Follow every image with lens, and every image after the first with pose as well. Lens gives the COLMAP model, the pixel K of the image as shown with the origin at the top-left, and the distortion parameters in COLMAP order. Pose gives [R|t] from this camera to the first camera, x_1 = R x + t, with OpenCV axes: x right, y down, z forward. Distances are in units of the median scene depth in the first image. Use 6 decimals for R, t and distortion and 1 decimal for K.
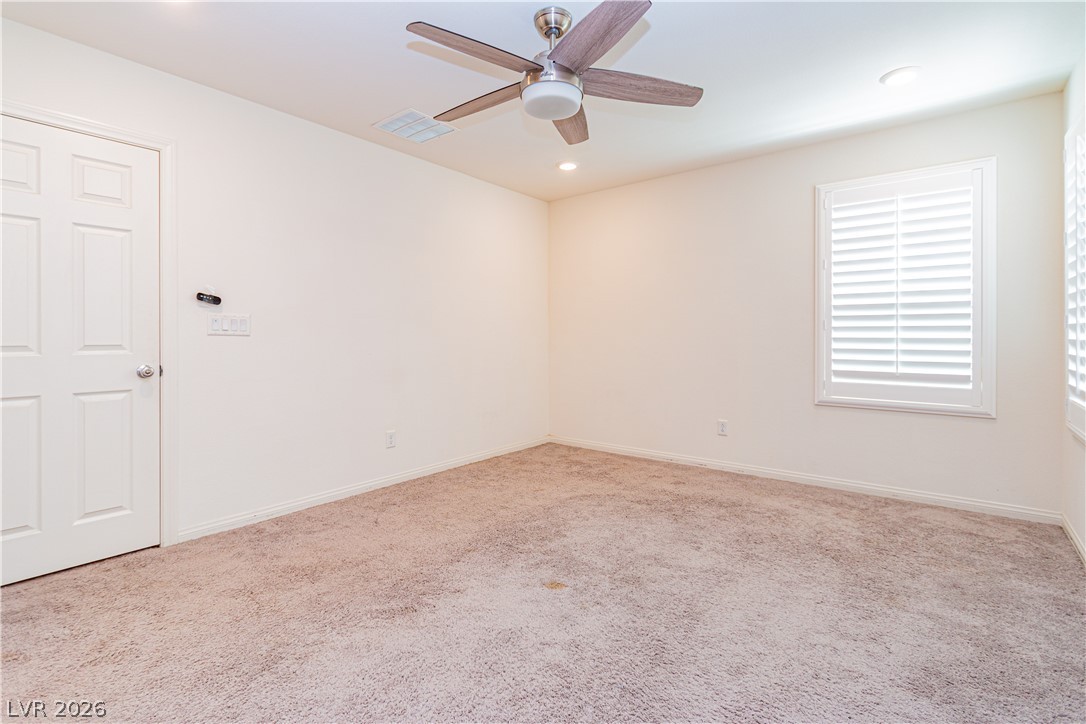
lens RADIAL K [[508.8, 0, 527.2], [0, 508.8, 332.9], [0, 0, 1]] dist [0.005503, -0.001011]
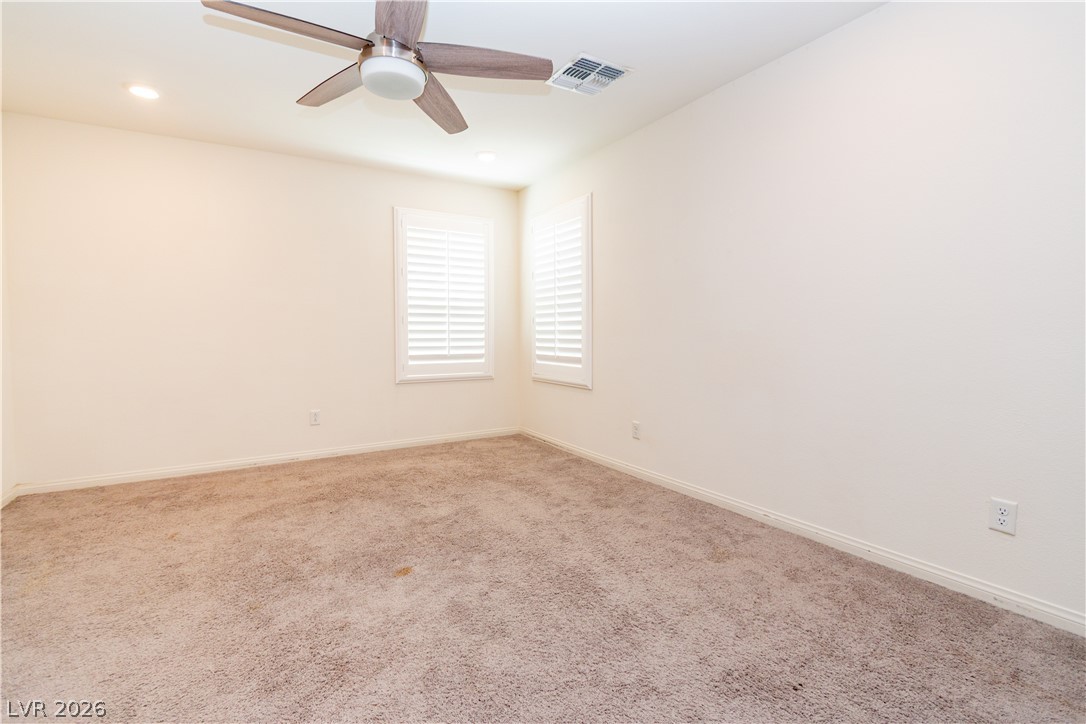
lens RADIAL K [[508.8, 0, 544.6], [0, 508.8, 341.9], [0, 0, 1]] dist [0.005503, -0.001011]
pose [[0.327998, -0.016006, 0.944543, -0.580865], [-0.002347, 0.999840, 0.017758, 0.018761], [-0.944675, -0.008042, 0.327908, 0.302515]]
